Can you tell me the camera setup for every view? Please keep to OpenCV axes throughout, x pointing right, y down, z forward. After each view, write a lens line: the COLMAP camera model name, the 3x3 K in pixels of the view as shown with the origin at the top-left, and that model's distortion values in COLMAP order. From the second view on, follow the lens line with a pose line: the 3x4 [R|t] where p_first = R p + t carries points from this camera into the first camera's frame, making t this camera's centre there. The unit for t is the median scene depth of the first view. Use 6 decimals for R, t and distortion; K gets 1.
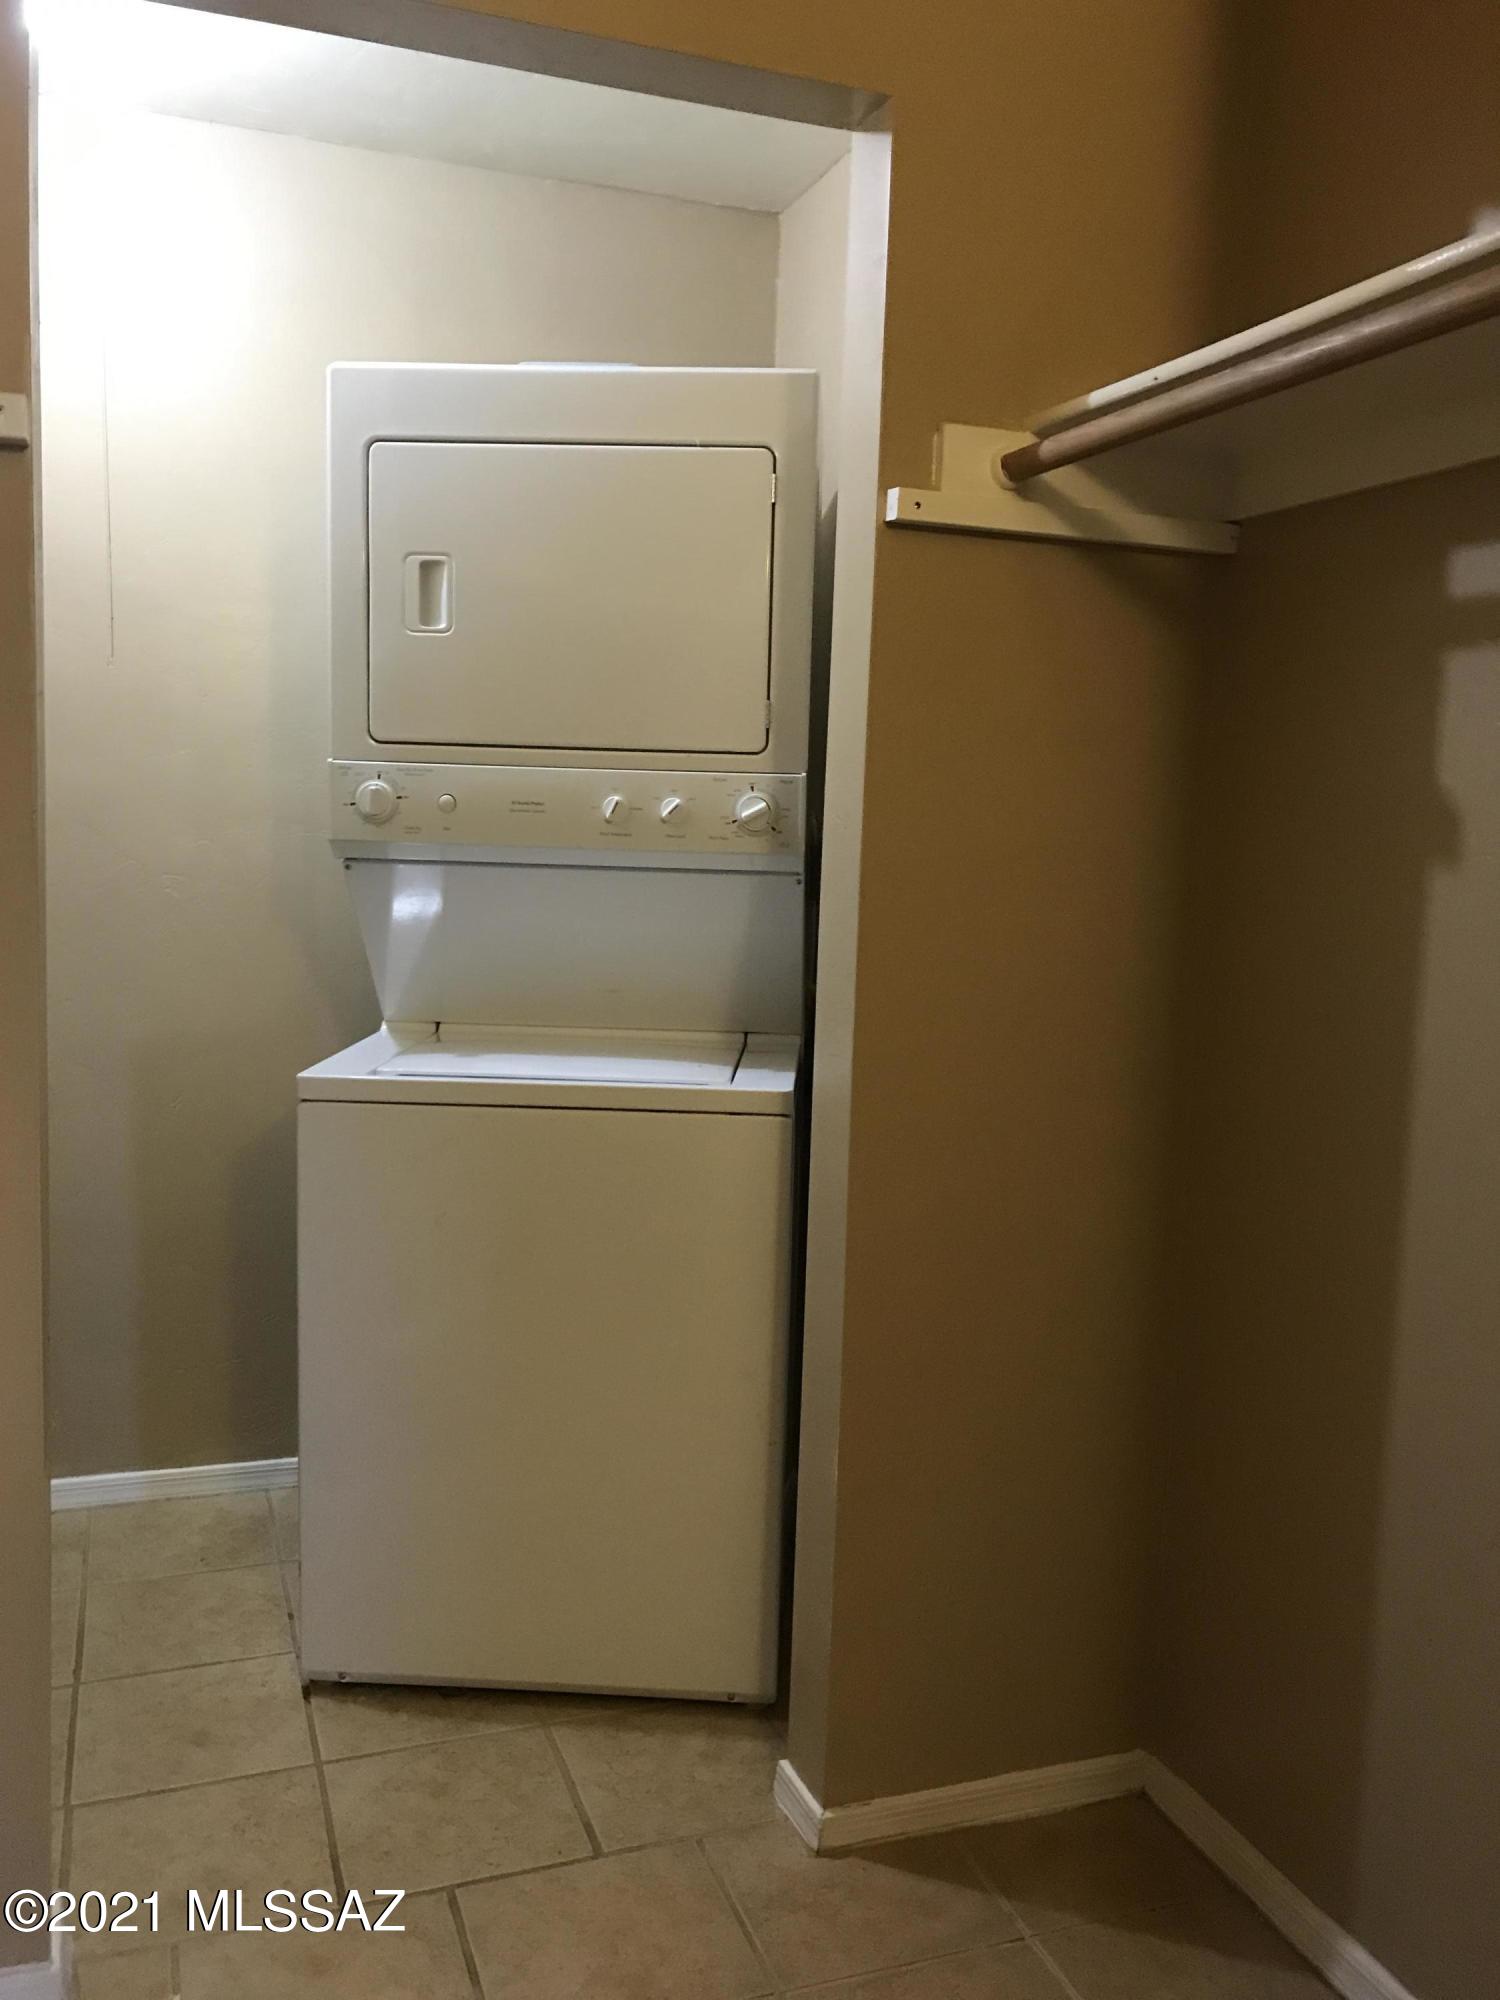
lens RADIAL K [[1660.9, 0, 751.8], [0, 1660.9, 990.9], [0, 0, 1]] dist [0.049076, -0.050258]
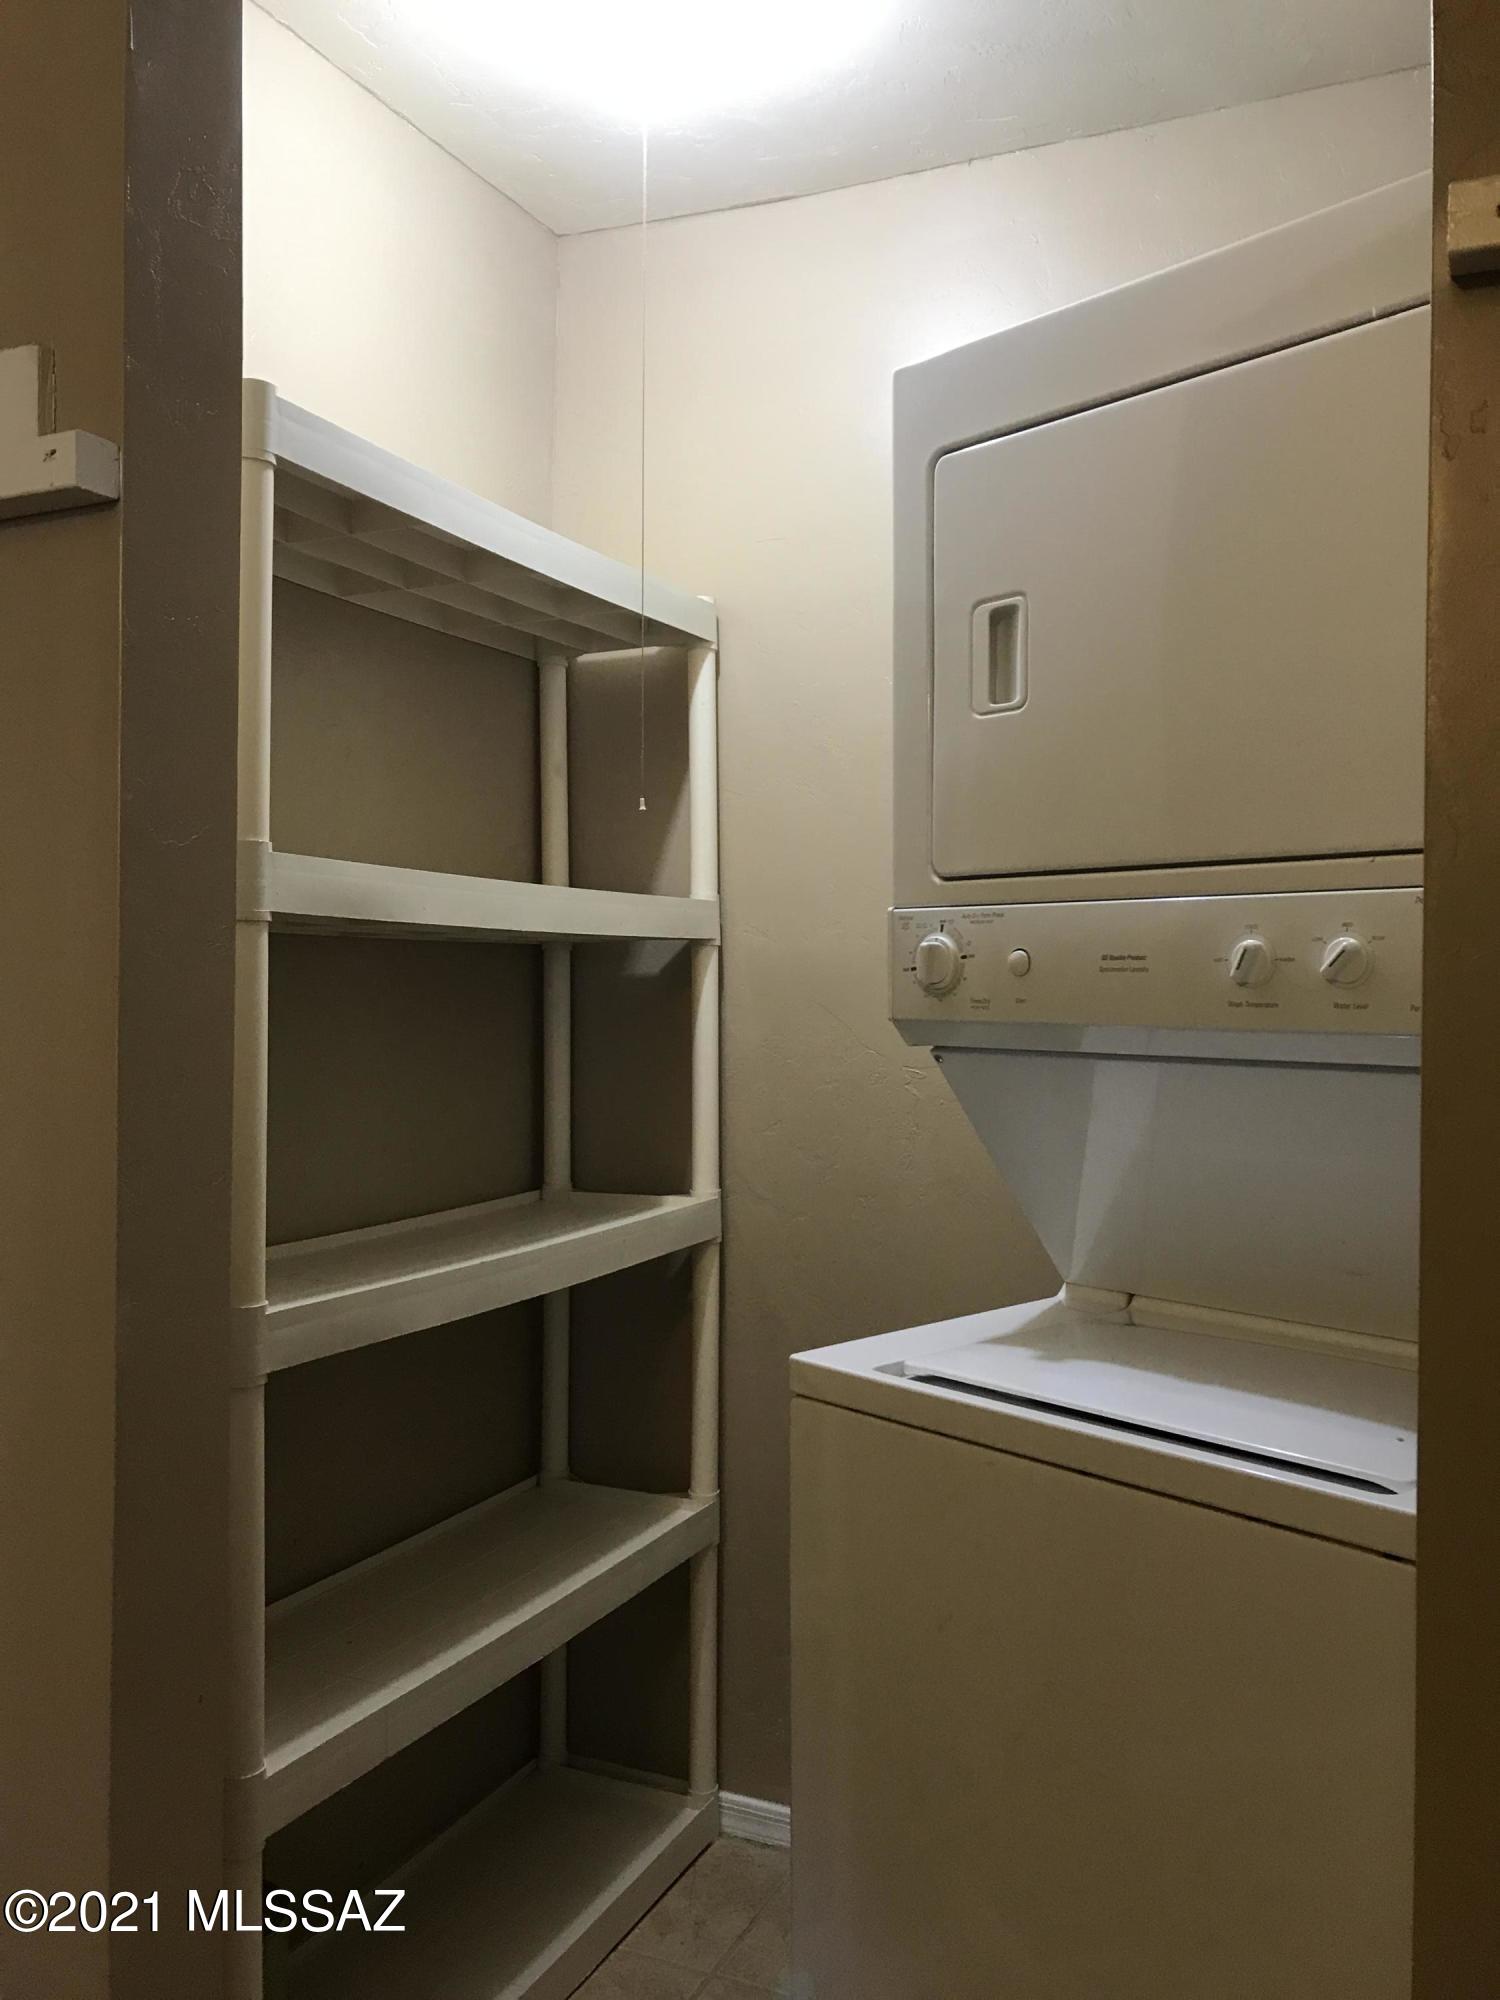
lens RADIAL K [[1611.8, 0, 747.2], [0, 1611.8, 1010.7], [0, 0, 1]] dist [0.003148, -0.004020]
pose [[0.669464, -0.013983, -0.742713, 0.218263], [-0.072890, 0.993761, -0.084411, -0.032044], [0.739260, 0.110647, 0.664268, 0.498587]]
